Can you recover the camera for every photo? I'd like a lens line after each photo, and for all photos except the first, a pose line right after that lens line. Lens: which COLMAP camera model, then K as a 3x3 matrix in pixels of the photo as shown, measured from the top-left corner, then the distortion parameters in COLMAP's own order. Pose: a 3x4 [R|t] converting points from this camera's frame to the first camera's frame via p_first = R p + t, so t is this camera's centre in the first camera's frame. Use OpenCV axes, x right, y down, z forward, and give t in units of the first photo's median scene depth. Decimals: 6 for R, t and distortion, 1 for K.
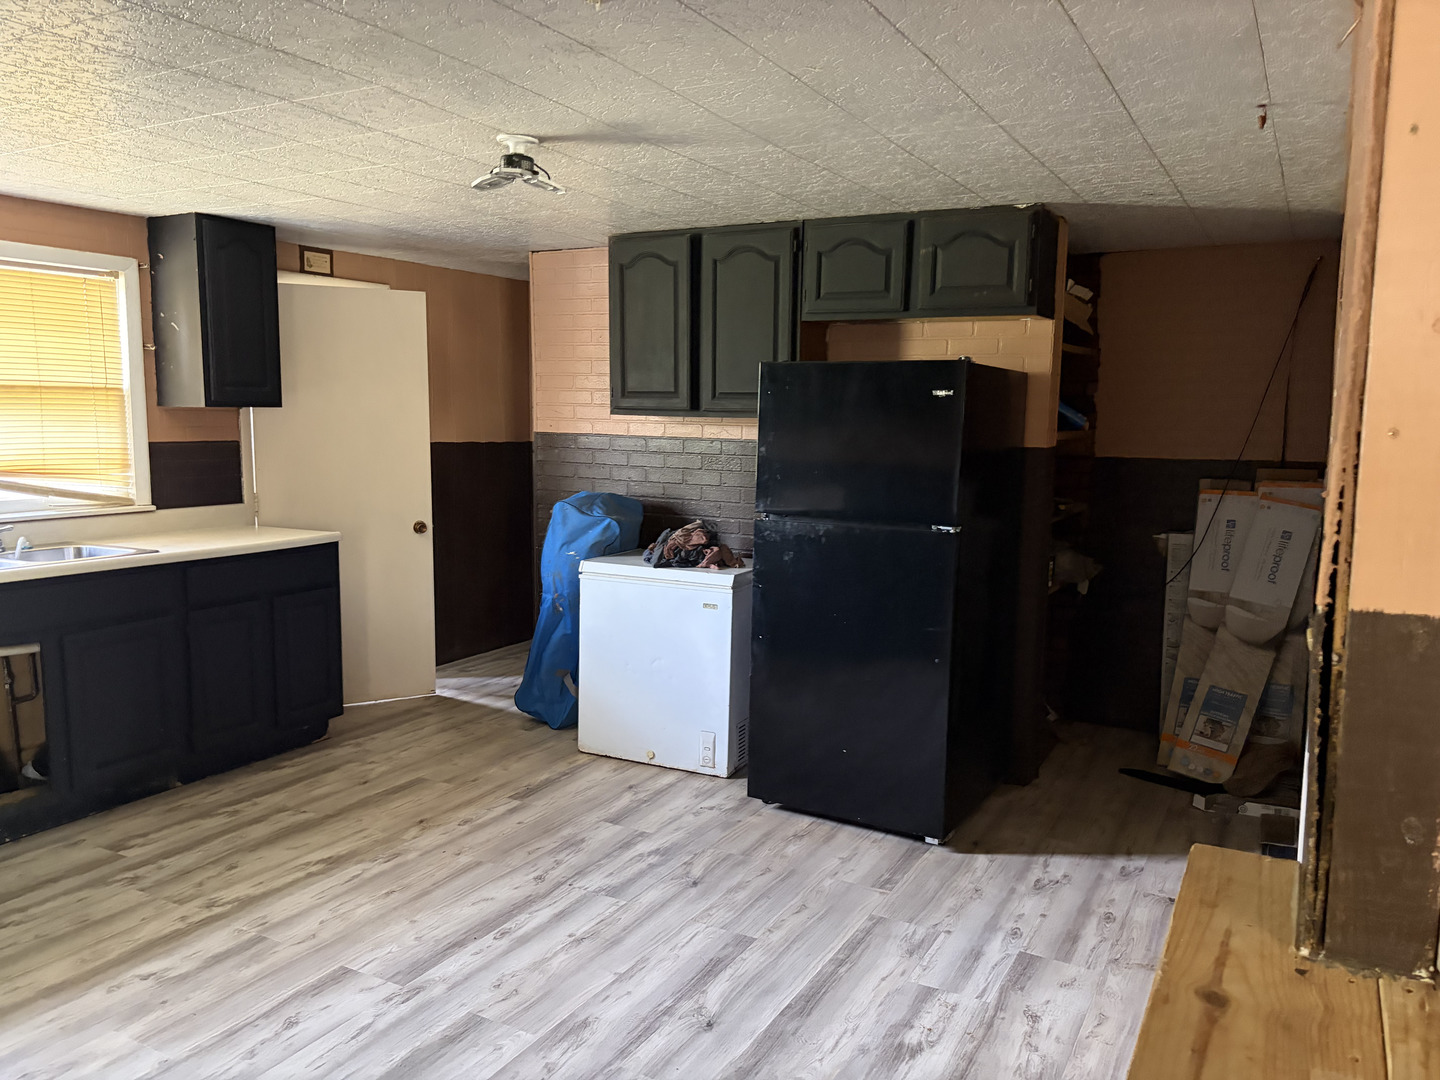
lens RADIAL K [[1095.6, 0, 715.4], [0, 1095.6, 540.8], [0, 0, 1]] dist [0.022583, -0.005468]
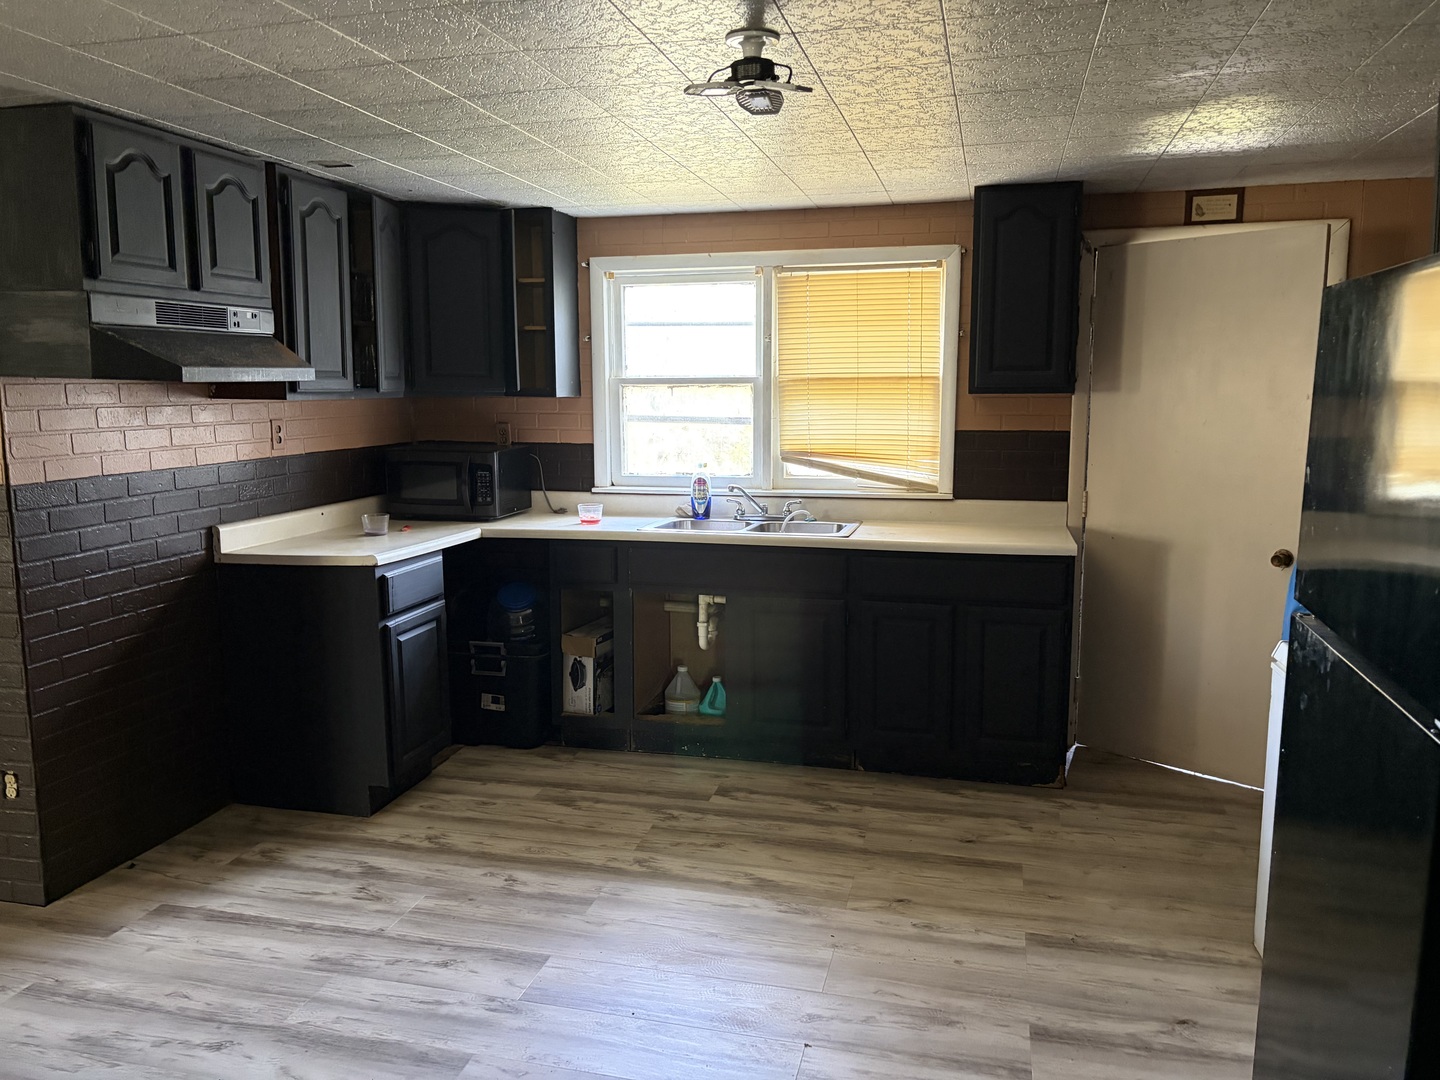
lens RADIAL K [[1095.6, 0, 714.2], [0, 1095.6, 538.1], [0, 0, 1]] dist [0.022583, -0.005468]
pose [[0.243843, 0.117912, -0.962620, 0.438235], [-0.108392, 0.989676, 0.093769, -0.070517], [0.963738, 0.081476, 0.254107, 0.614969]]
